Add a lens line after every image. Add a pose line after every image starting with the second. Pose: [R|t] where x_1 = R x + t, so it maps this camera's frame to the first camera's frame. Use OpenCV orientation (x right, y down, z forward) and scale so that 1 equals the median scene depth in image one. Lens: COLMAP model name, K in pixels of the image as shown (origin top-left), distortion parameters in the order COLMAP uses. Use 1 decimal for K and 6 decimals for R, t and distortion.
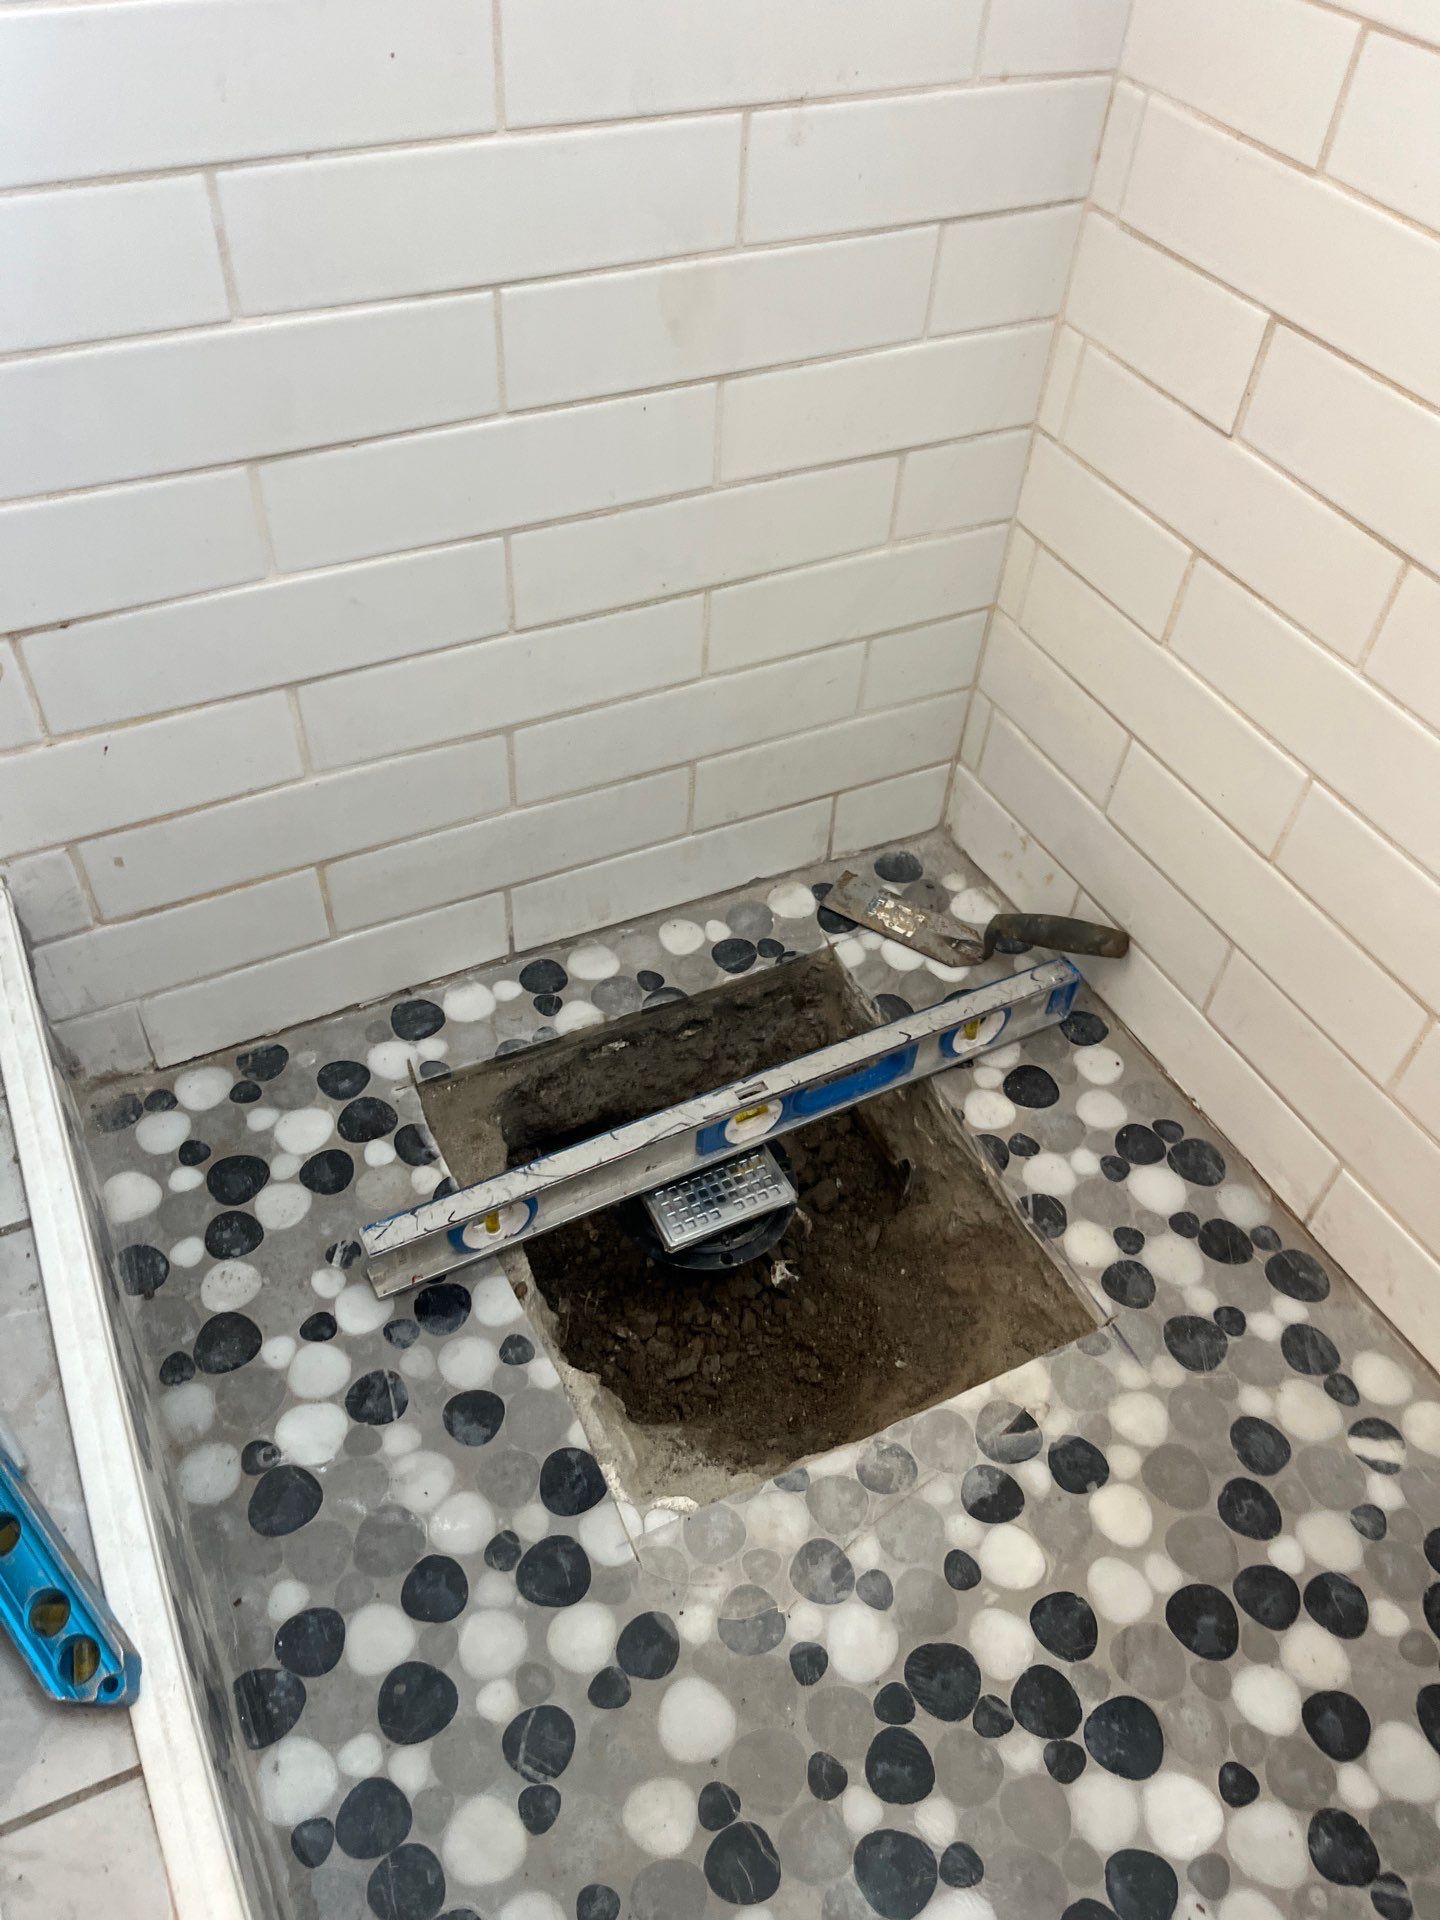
lens RADIAL K [[1461.6, 0, 713.8], [0, 1461.6, 950.8], [0, 0, 1]] dist [0.062692, -0.095317]
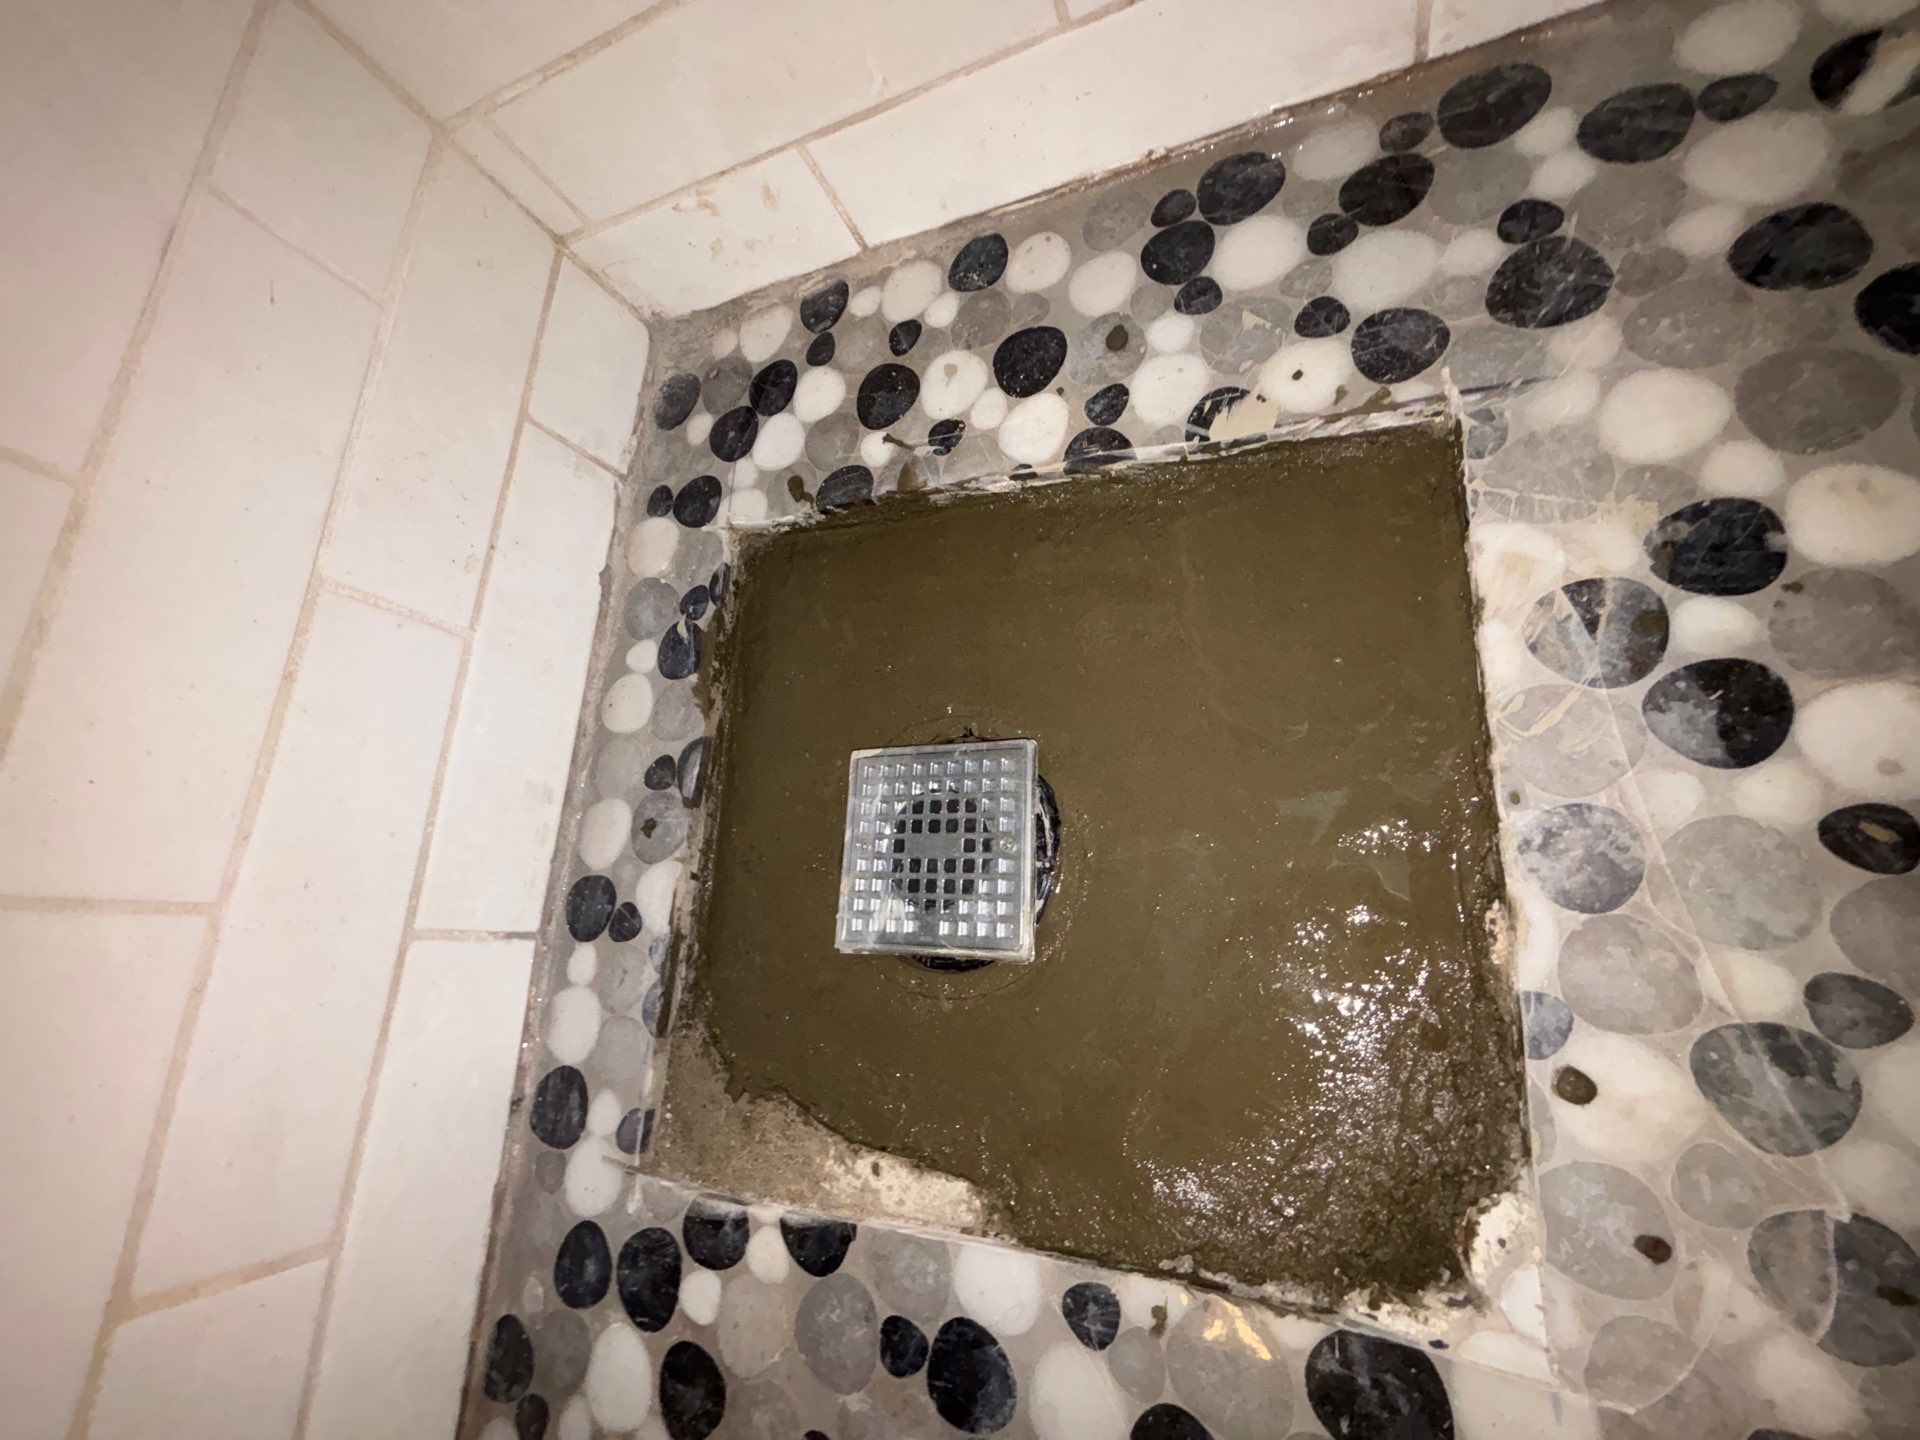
lens RADIAL K [[786.2, 0, 956.8], [0, 786.2, 722.0], [0, 0, 1]] dist [-0.012456, 0.008935]
pose [[0.436222, -0.899745, -0.012977, 0.058233], [0.868211, 0.417056, 0.268839, 0.039345], [-0.236474, -0.128540, 0.963098, 0.713537]]
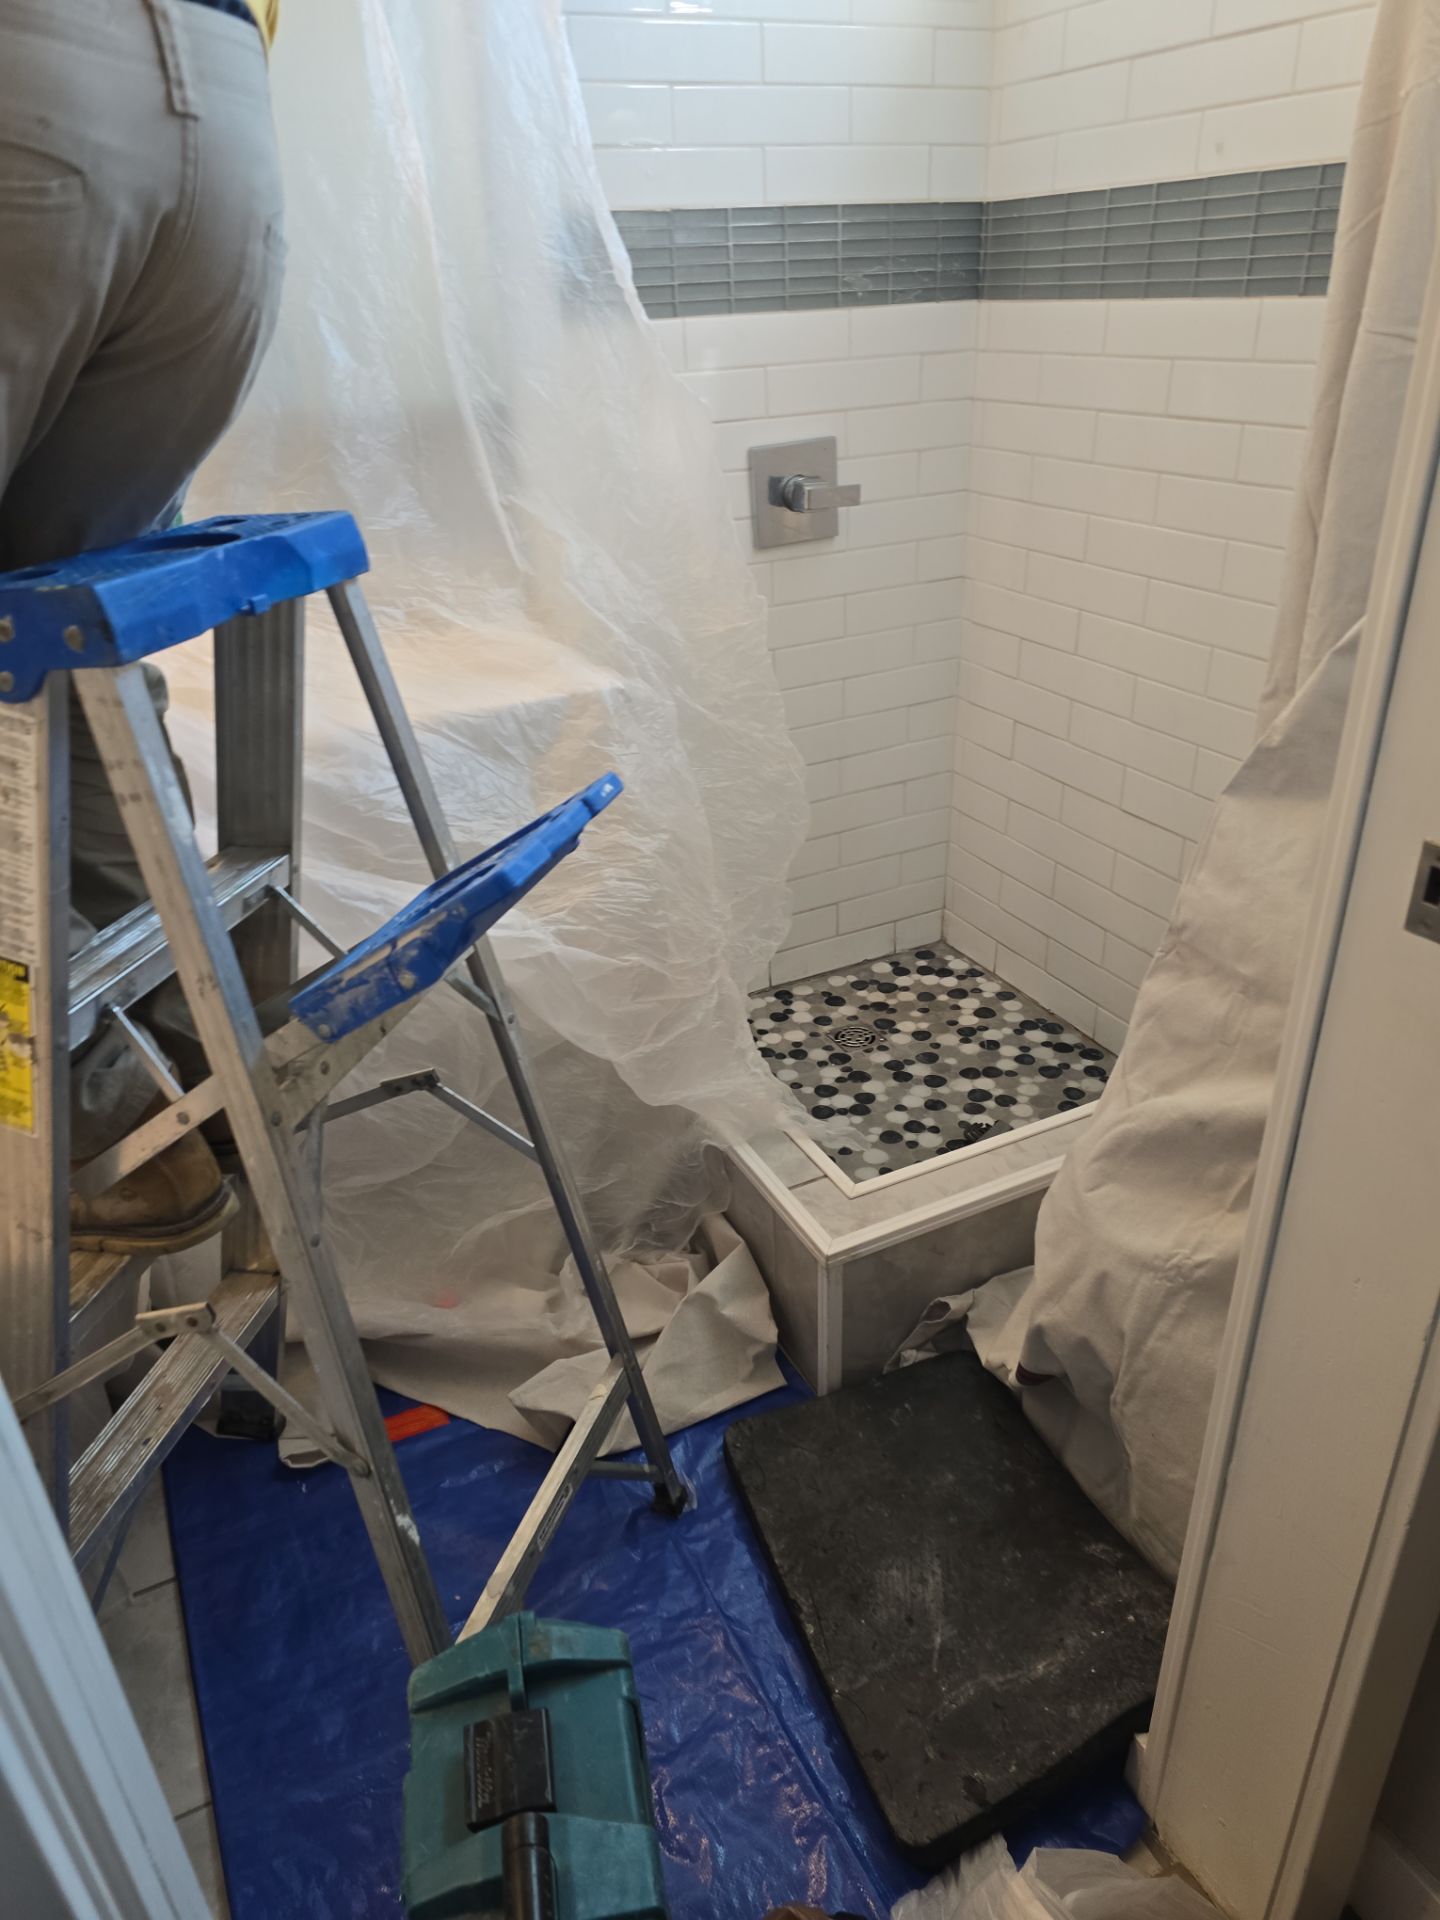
lens RADIAL K [[1304.0, 0, 720.0], [0, 1304.0, 960.0], [0, 0, 1]] dist [0.149414, -0.000097]
pose [[0.995614, -0.079832, -0.048776, -0.133471], [0.060495, 0.947072, -0.315269, 0.782319], [0.071363, 0.310935, 0.947748, -1.348560]]
